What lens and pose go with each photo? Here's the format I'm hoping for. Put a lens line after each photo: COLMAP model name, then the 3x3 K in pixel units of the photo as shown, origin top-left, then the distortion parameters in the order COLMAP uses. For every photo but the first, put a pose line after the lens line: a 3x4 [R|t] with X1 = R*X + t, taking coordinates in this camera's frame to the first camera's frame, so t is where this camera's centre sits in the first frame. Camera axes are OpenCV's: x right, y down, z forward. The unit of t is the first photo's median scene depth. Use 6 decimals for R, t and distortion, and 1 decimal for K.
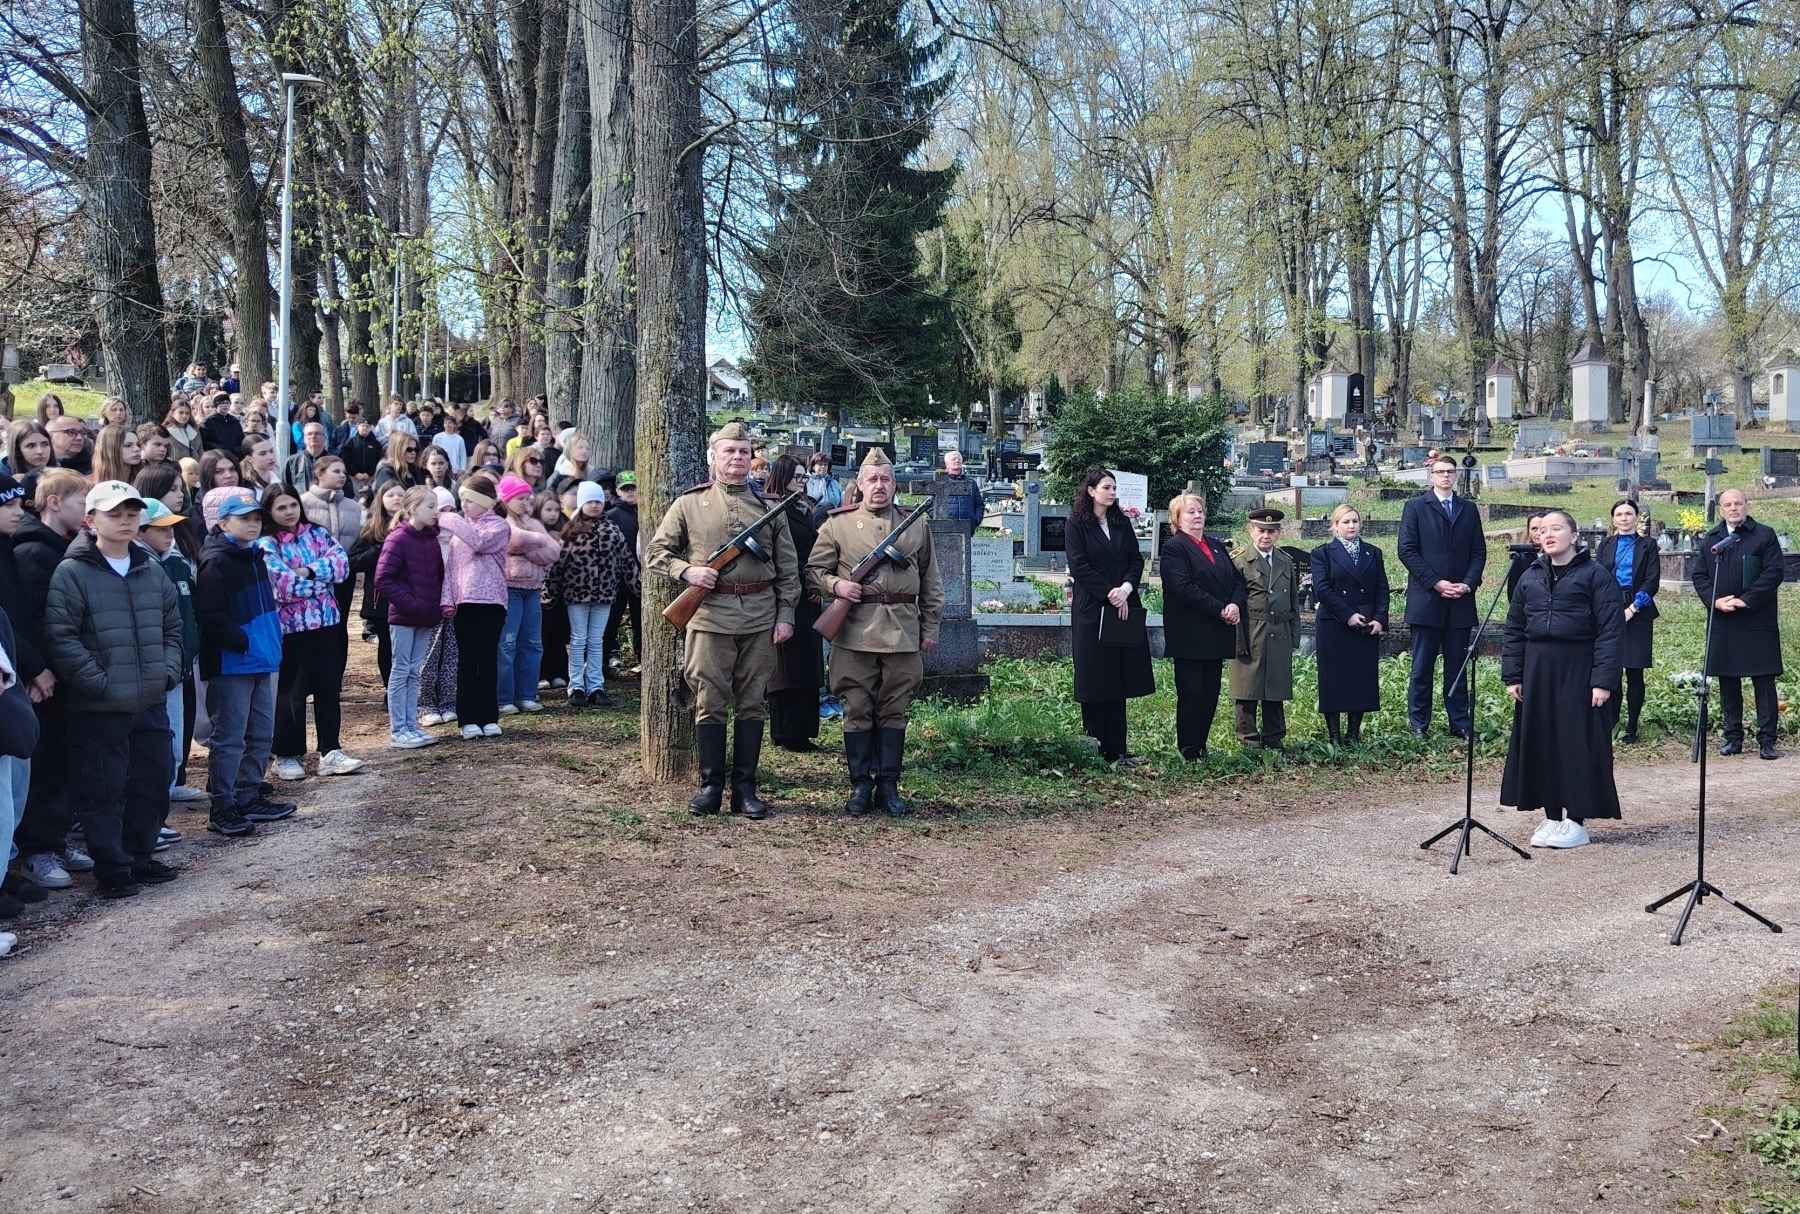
lens RADIAL K [[1545.3, 0, 904.2], [0, 1545.3, 645.5], [0, 0, 1]] dist [0.171888, -0.192571]
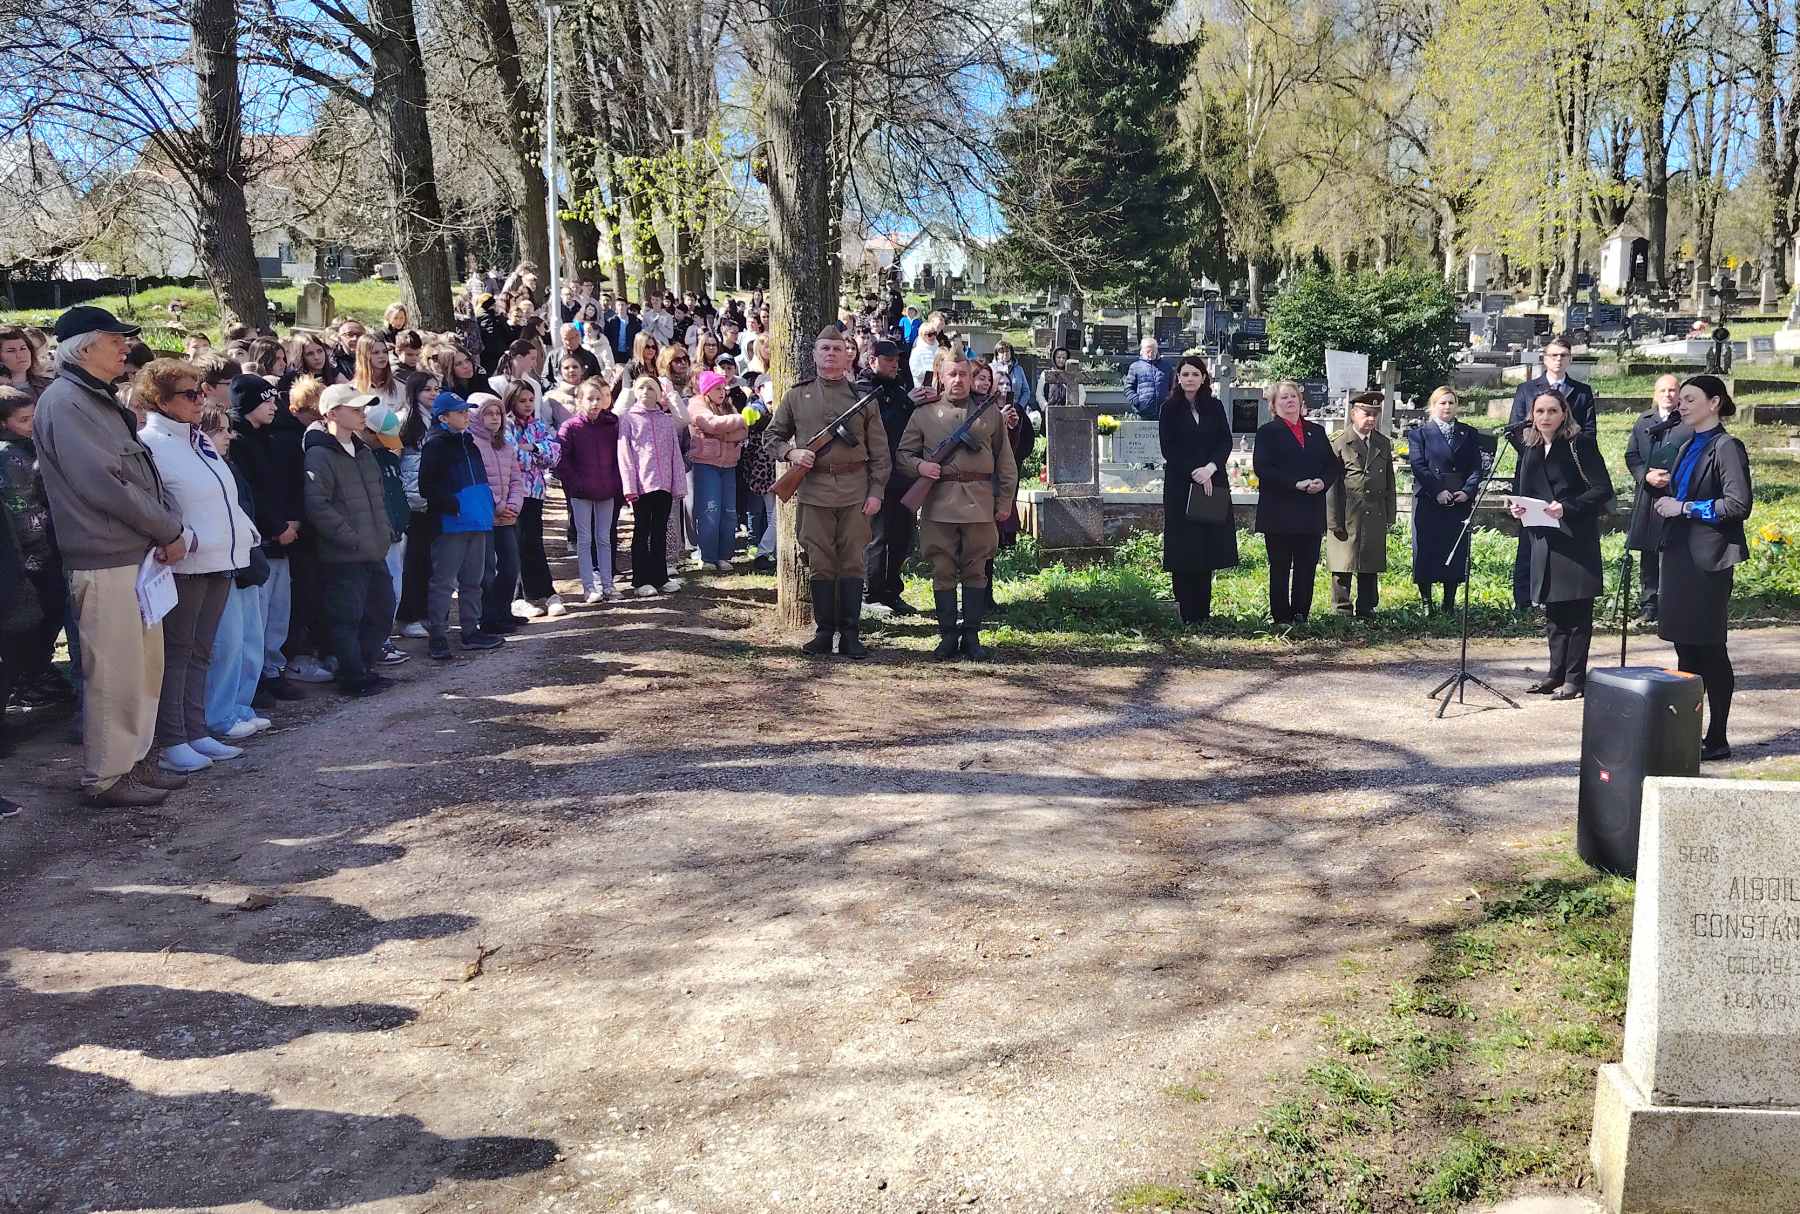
lens RADIAL K [[1545.3, 0, 904.2], [0, 1545.3, 645.5], [0, 0, 1]] dist [0.171888, -0.192571]
pose [[0.984344, 0.019672, -0.175156, 0.111907], [-0.006760, 0.997235, 0.074011, 0.007419], [0.176127, -0.071668, 0.981755, -0.123958]]
